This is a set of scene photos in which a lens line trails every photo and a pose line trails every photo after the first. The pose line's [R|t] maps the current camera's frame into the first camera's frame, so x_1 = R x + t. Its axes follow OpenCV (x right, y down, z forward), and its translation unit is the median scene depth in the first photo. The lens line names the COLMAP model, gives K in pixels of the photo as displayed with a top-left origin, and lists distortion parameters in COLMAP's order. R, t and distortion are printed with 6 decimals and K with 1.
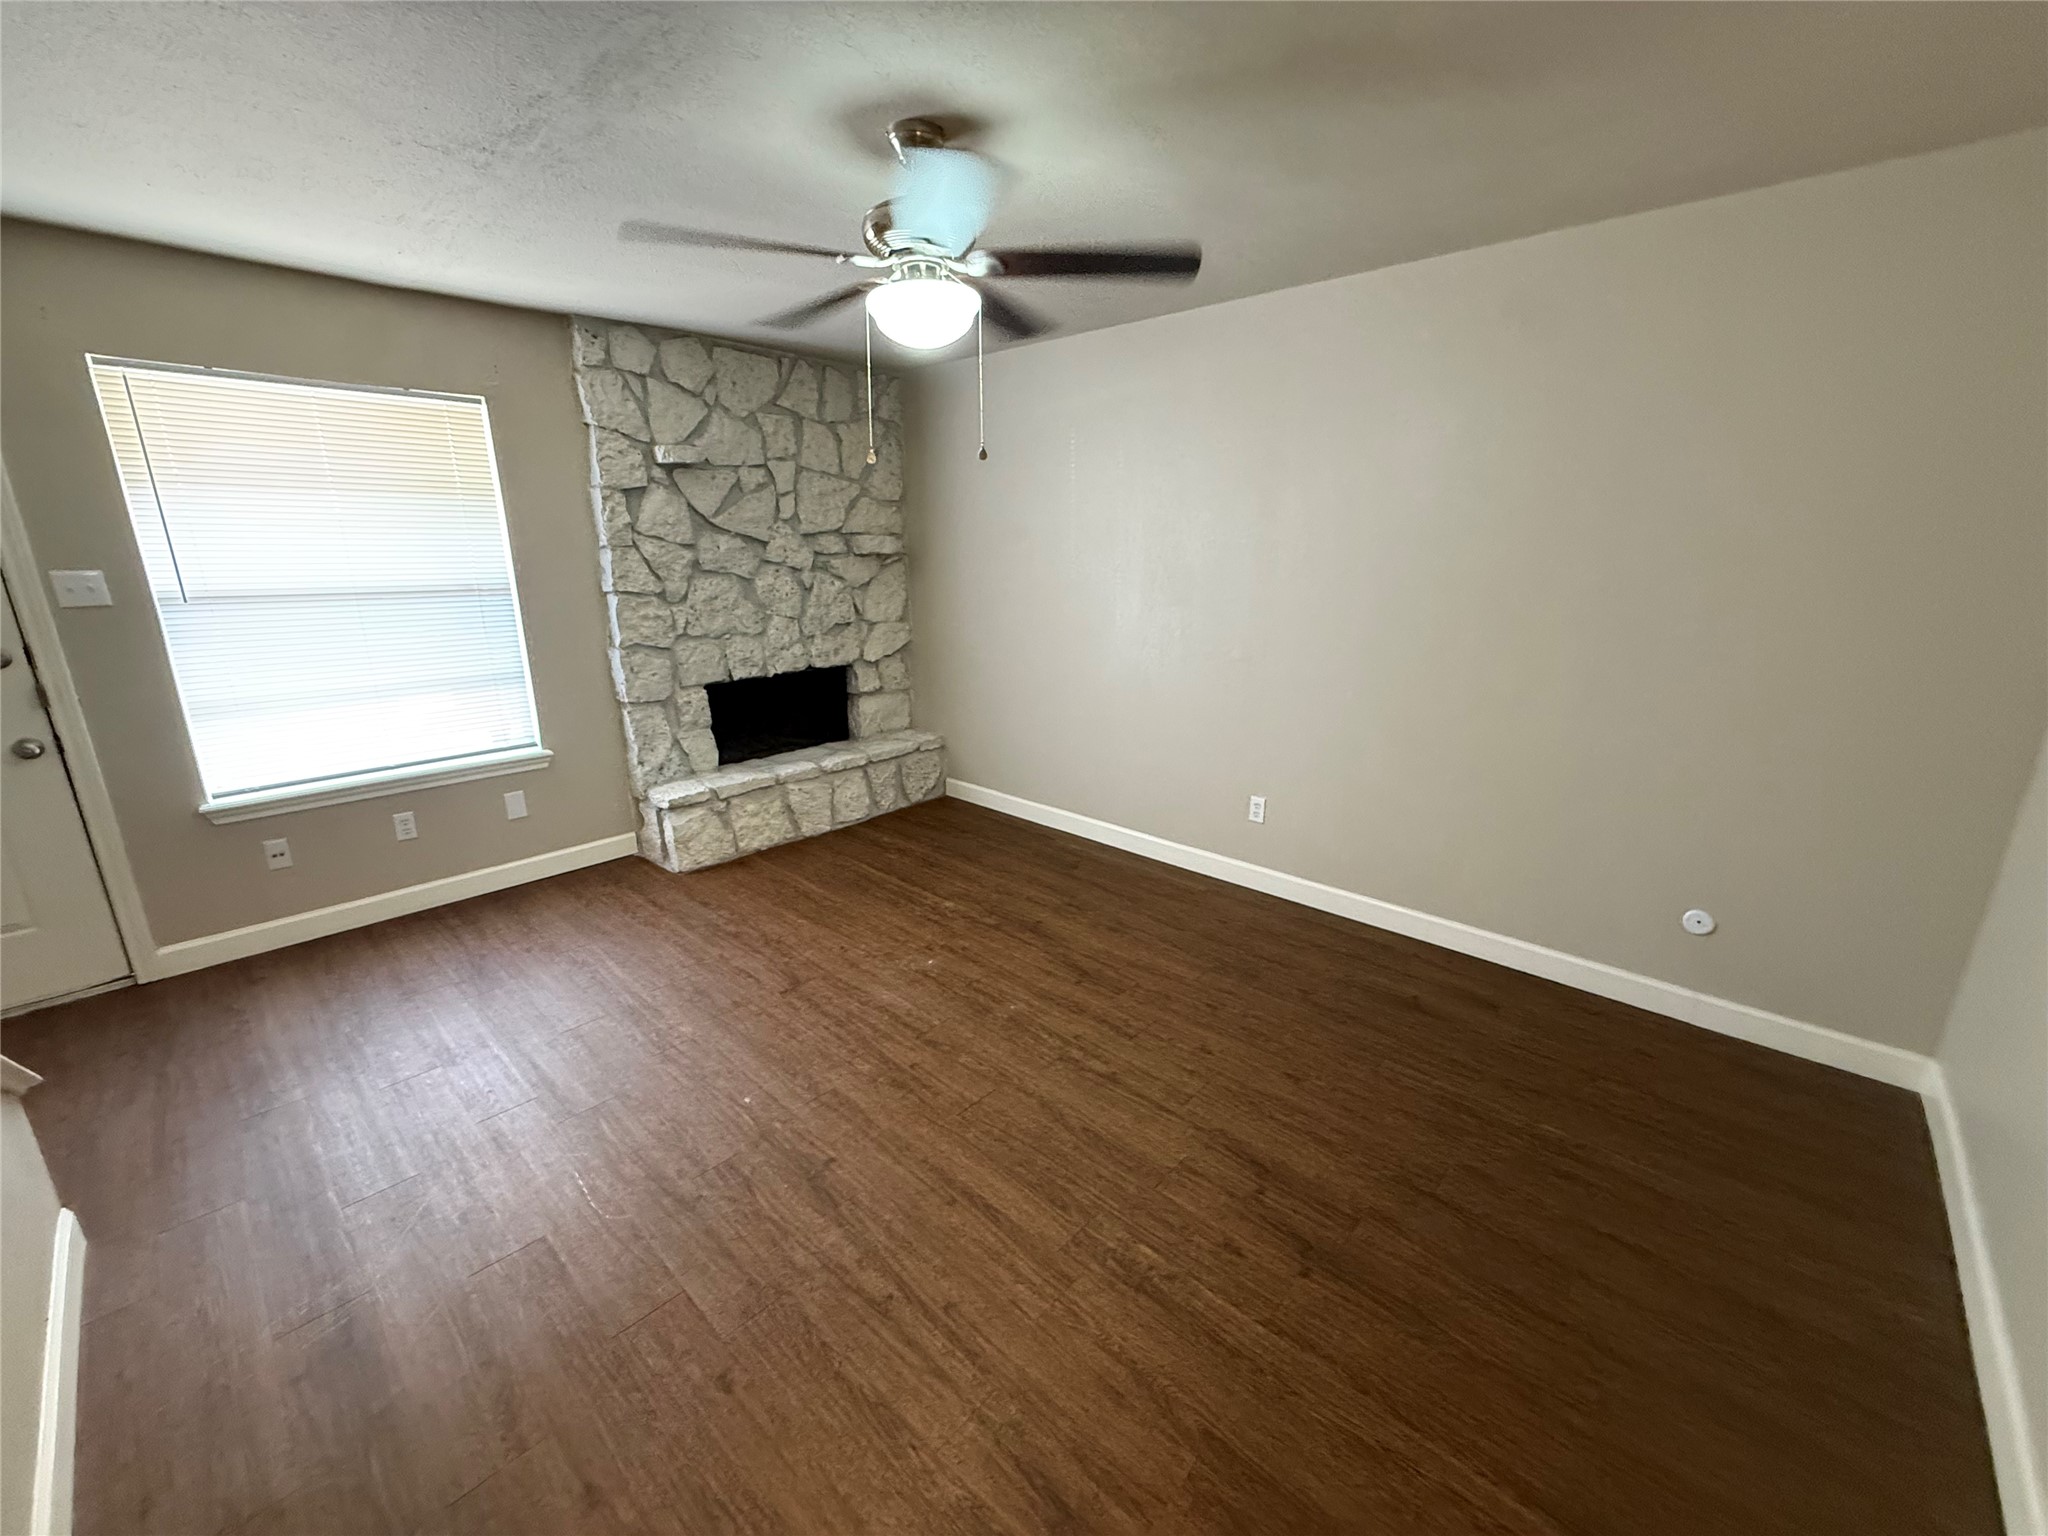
lens RADIAL K [[816.6, 0, 1017.6], [0, 816.6, 772.3], [0, 0, 1]] dist [0.000876, 0.000253]
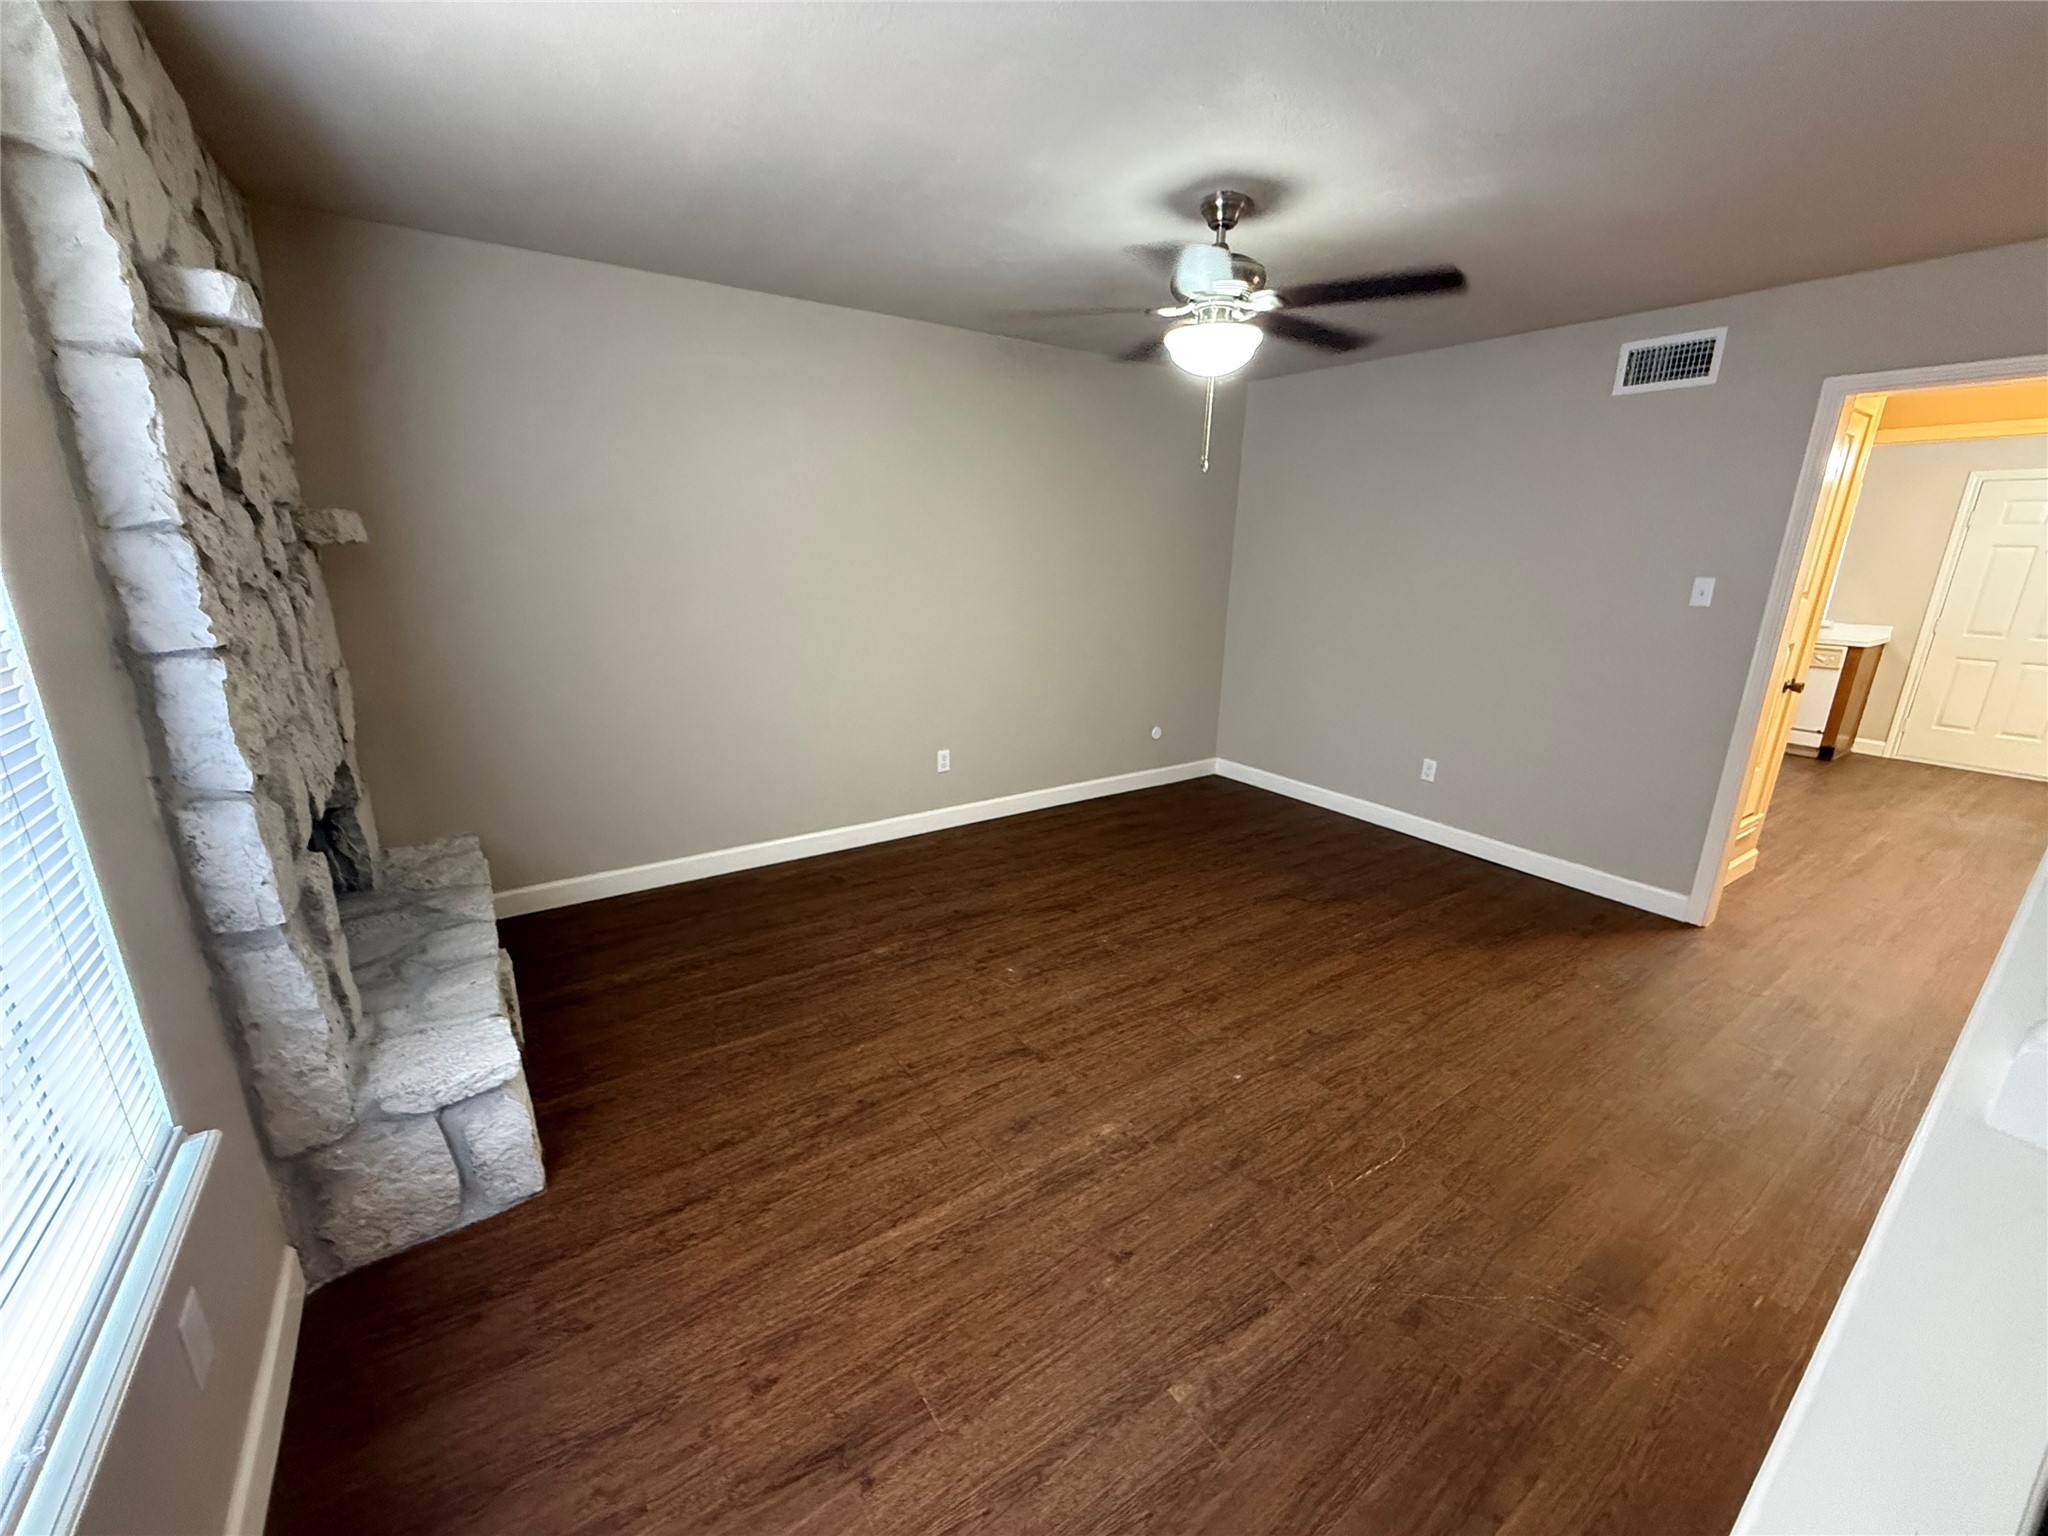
lens RADIAL K [[816.6, 0, 1017.6], [0, 816.6, 772.3], [0, 0, 1]] dist [0.000876, 0.000253]
pose [[0.213571, -0.264145, 0.940540, -1.076371], [0.248890, 0.945696, 0.209077, -0.215074], [-0.944691, 0.189438, 0.267716, 0.774982]]
